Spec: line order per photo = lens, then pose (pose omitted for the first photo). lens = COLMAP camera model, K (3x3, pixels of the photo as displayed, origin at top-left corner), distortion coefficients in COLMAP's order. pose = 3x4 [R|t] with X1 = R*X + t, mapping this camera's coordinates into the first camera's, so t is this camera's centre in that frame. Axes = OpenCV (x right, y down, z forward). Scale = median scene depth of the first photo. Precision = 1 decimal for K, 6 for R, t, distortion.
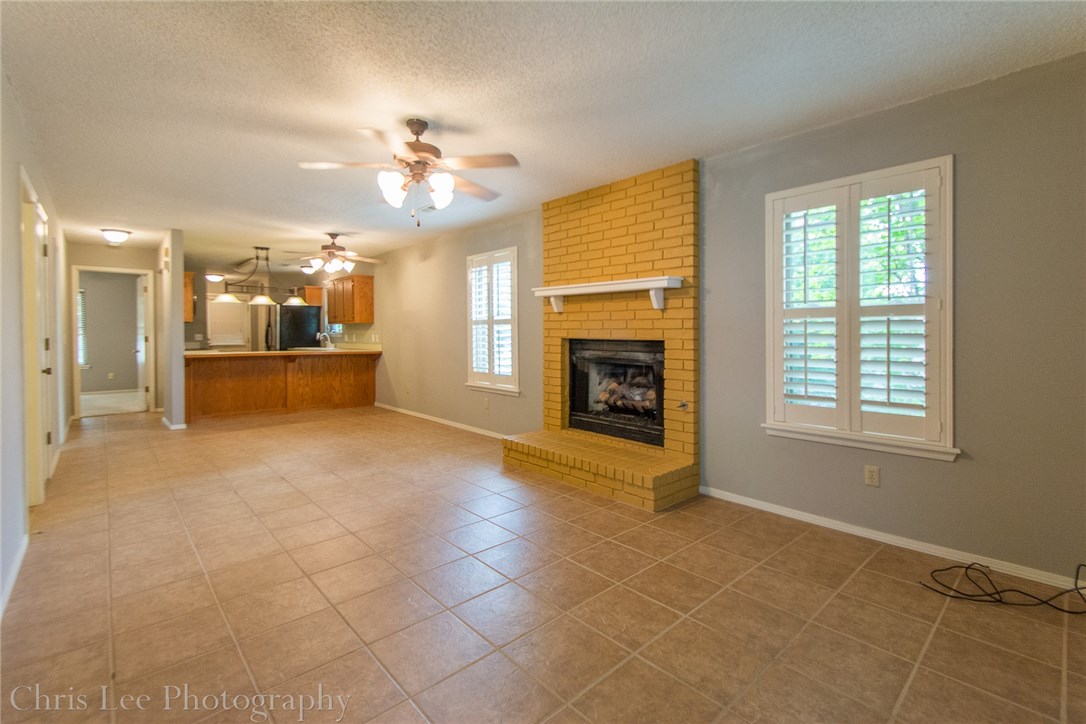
lens RADIAL K [[486.6, 0, 560.4], [0, 486.6, 333.6], [0, 0, 1]] dist [0.004738, -0.001455]
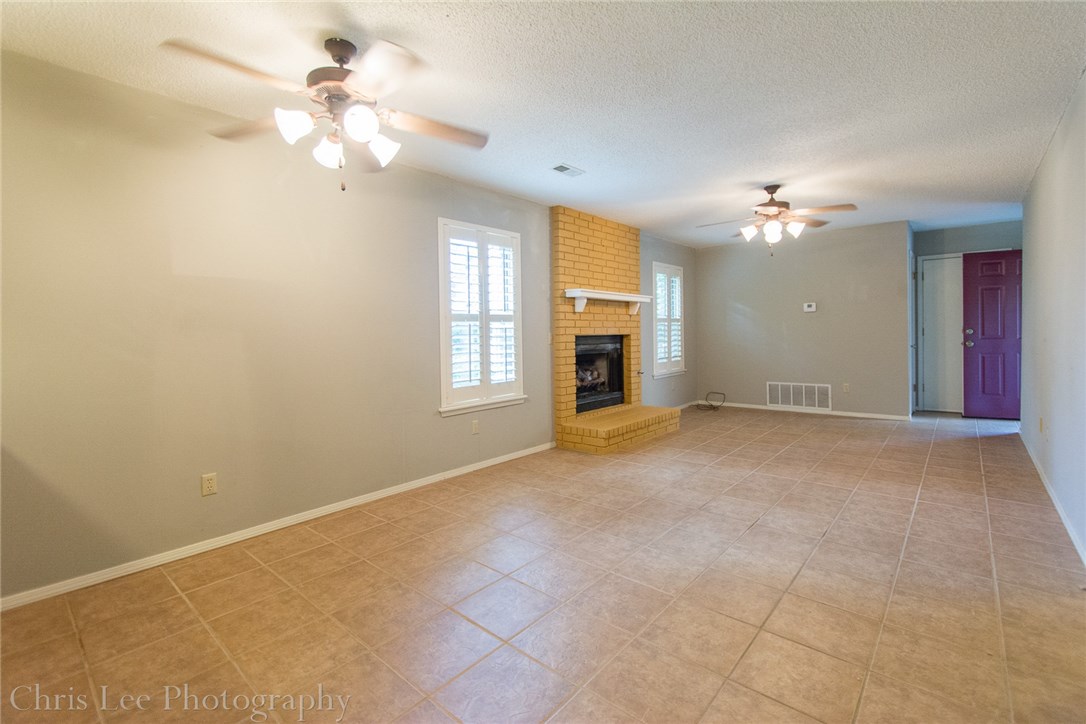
lens RADIAL K [[486.6, 0, 558.4], [0, 486.6, 330.2], [0, 0, 1]] dist [0.004738, -0.001455]
pose [[-0.115347, 0.002925, 0.993321, -0.960307], [0.016177, 0.999869, -0.001066, -0.001640], [-0.993194, 0.015946, -0.115379, 1.018051]]
